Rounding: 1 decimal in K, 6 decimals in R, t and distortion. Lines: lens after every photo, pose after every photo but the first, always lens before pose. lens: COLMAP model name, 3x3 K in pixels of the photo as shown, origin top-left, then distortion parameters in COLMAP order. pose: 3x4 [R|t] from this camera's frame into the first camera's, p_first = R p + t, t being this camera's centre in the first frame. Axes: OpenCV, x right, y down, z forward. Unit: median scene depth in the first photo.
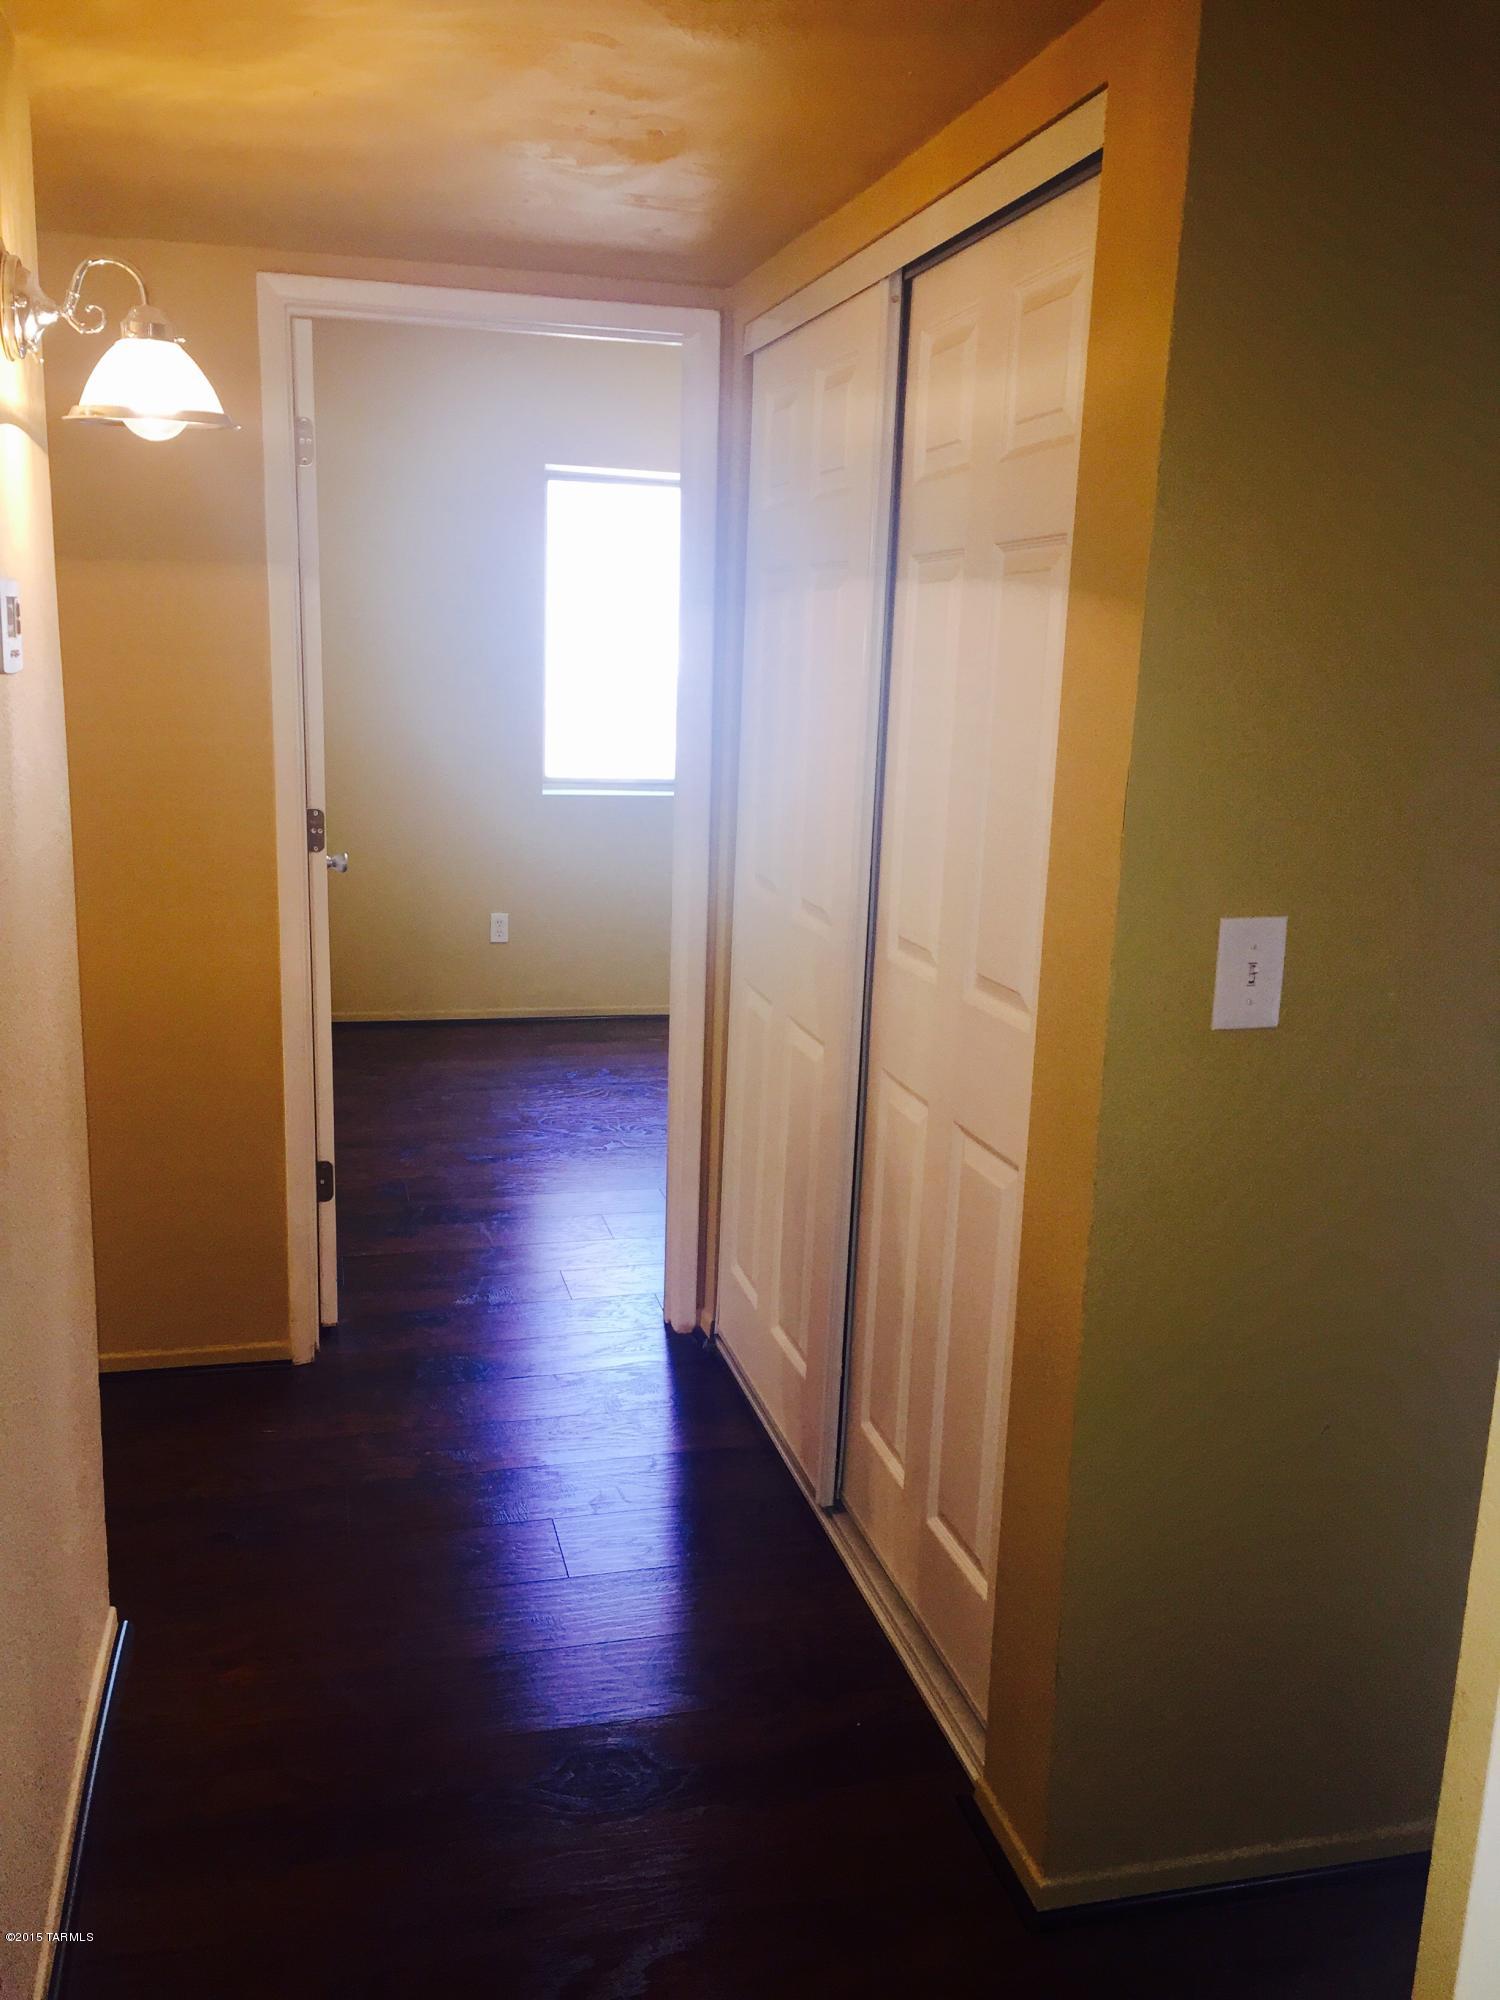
lens RADIAL K [[1727.4, 0, 752.3], [0, 1727.4, 994.9], [0, 0, 1]] dist [0.098890, -0.118998]
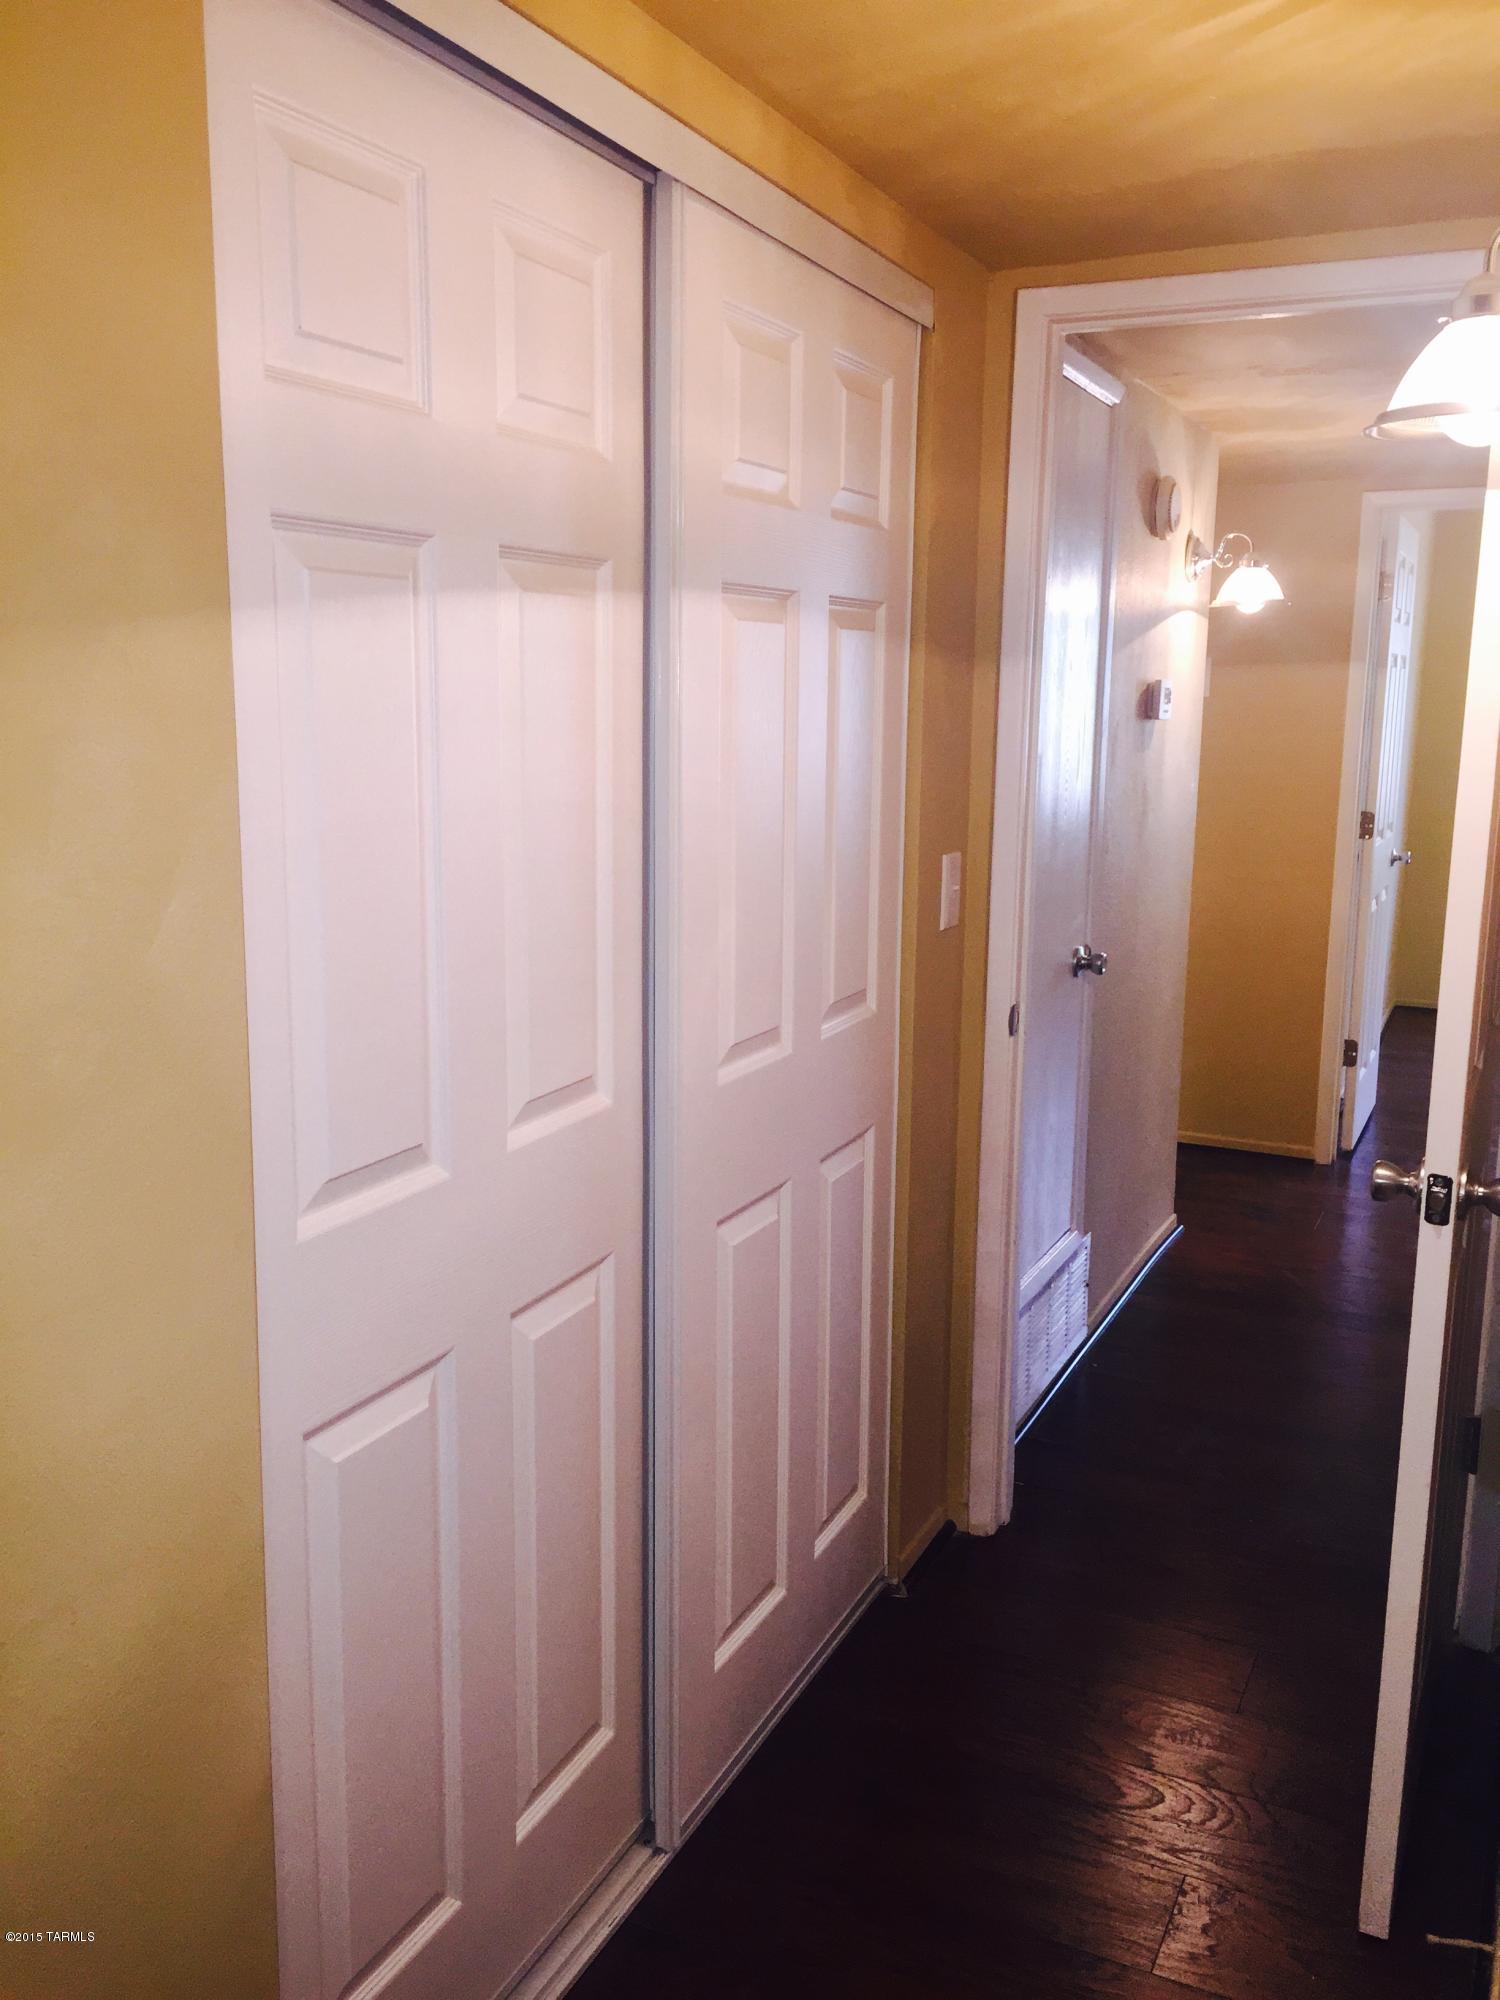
lens RADIAL K [[1727.4, 0, 752.3], [0, 1727.4, 994.9], [0, 0, 1]] dist [0.098890, -0.118998]
pose [[0.772186, 0.096840, -0.627973, 0.547479], [-0.118335, 0.992945, 0.007612, 0.187445], [0.624280, 0.068434, 0.778198, -0.949268]]
